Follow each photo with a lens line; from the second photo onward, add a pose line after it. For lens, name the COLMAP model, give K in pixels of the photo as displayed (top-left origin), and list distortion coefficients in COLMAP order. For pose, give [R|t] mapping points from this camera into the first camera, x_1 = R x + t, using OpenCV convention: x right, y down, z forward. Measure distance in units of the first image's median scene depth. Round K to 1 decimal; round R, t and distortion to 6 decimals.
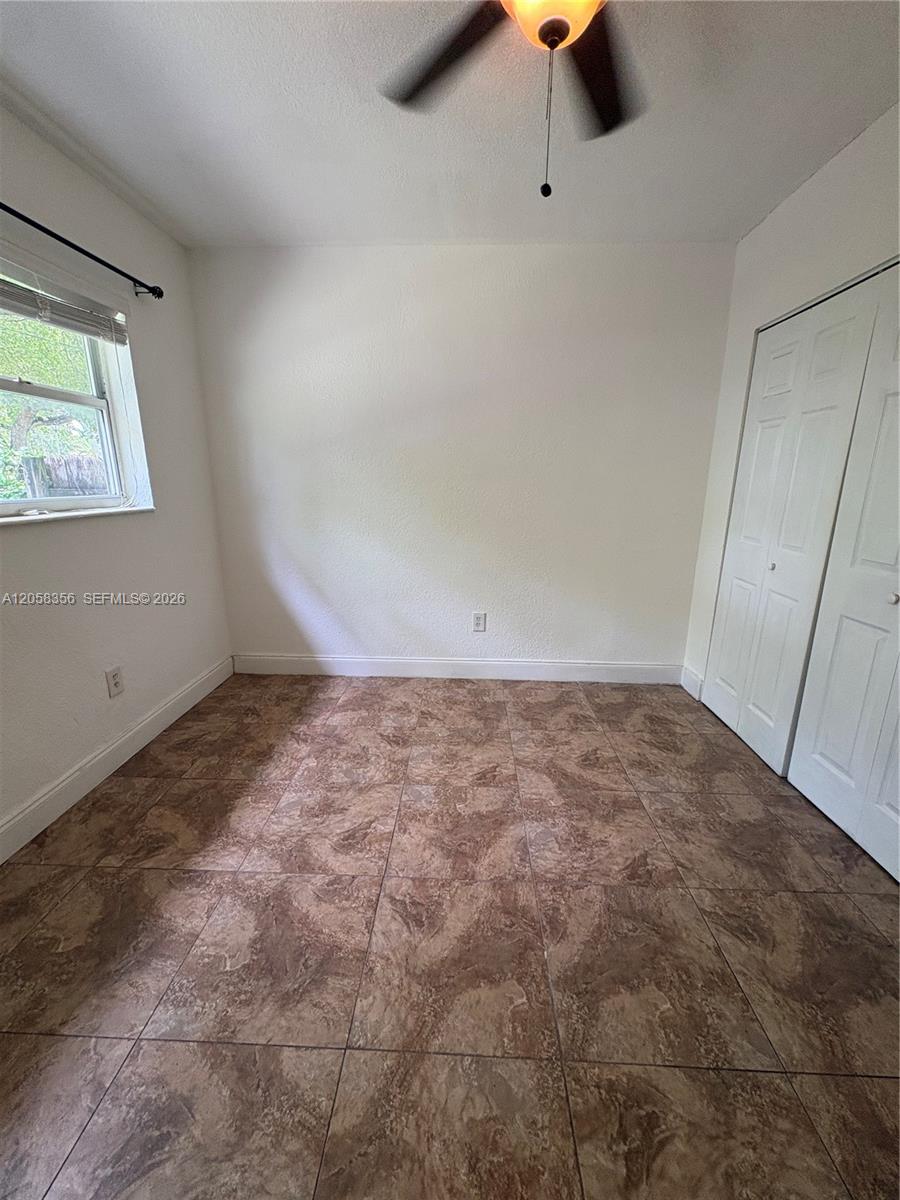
lens RADIAL K [[479.7, 0, 450.9], [0, 479.7, 606.6], [0, 0, 1]] dist [0.001178, 0.000408]
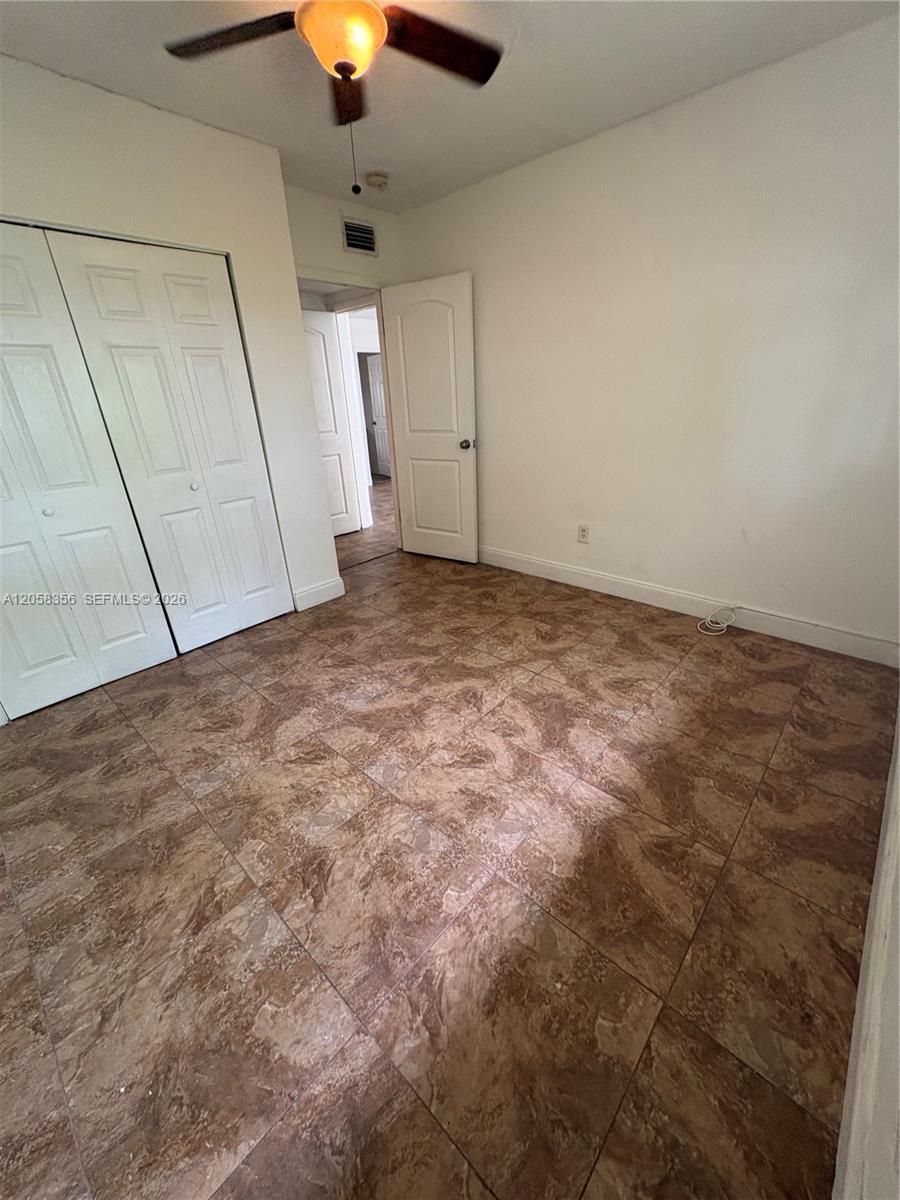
lens RADIAL K [[479.7, 0, 453.7], [0, 479.7, 597.8], [0, 0, 1]] dist [0.001178, 0.000408]
pose [[-0.767457, -0.228865, 0.598857, -0.610308], [0.203619, 0.798726, 0.566195, -0.346290], [-0.607905, 0.556469, -0.566386, 1.210113]]
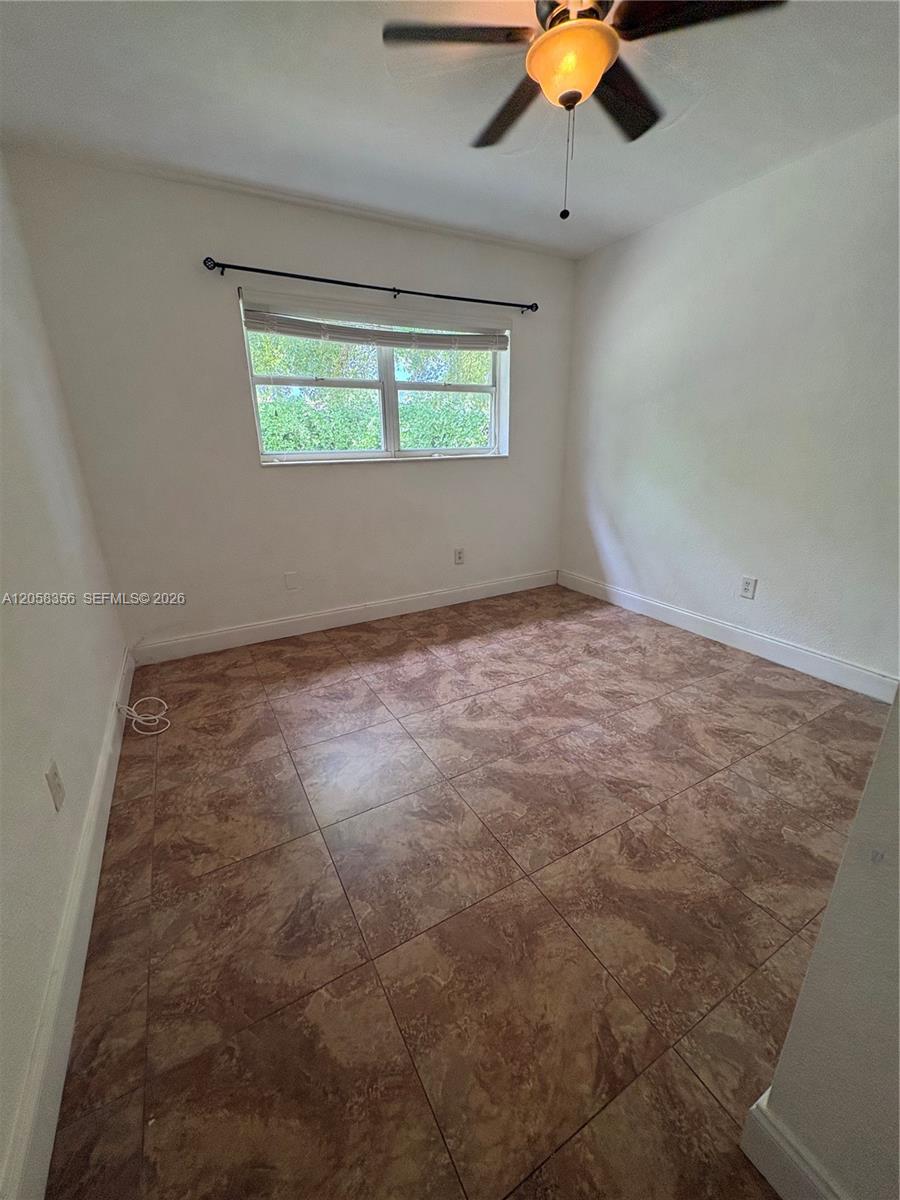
lens RADIAL K [[479.7, 0, 442.0], [0, 479.7, 603.3], [0, 0, 1]] dist [0.001178, 0.000408]
pose [[0.514520, 0.263448, -0.816005, 0.760413], [-0.203342, 0.961976, 0.182360, 0.018694], [0.833019, 0.072100, 0.548526, 0.003600]]
